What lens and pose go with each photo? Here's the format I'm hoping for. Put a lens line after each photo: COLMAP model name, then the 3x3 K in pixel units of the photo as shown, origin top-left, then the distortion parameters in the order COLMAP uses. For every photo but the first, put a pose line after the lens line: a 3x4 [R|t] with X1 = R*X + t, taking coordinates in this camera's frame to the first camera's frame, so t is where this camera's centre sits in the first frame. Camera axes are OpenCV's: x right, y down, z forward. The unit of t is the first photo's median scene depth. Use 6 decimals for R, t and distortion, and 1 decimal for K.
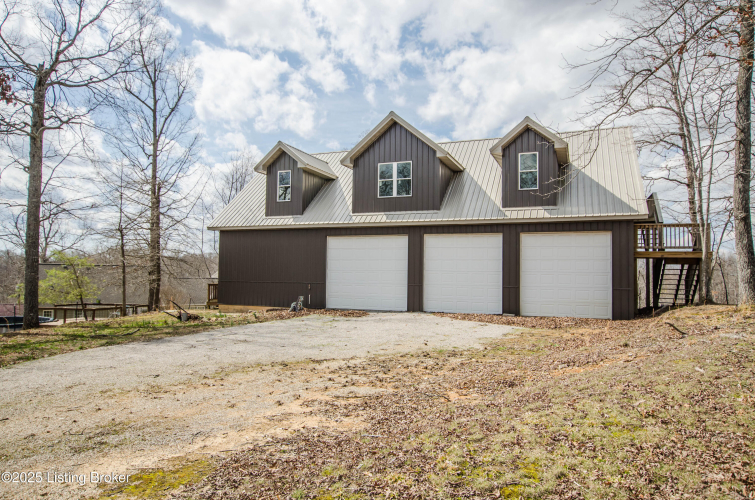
lens RADIAL K [[544.8, 0, 377.5], [0, 544.8, 250.0], [0, 0, 1]] dist [0.000529, 0.000078]
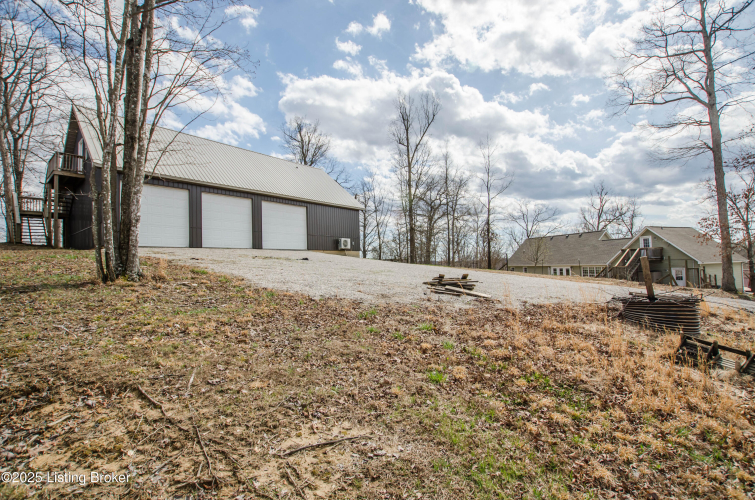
lens RADIAL K [[336.8, 0, 377.5], [0, 336.8, 250.0], [0, 0, 1]] dist [-0.002401, 0.000589]
pose [[0.219154, -0.045389, 0.974634, -0.717254], [-0.122144, 0.989783, 0.073560, -0.000199], [-0.968015, -0.135166, 0.211371, 0.415319]]
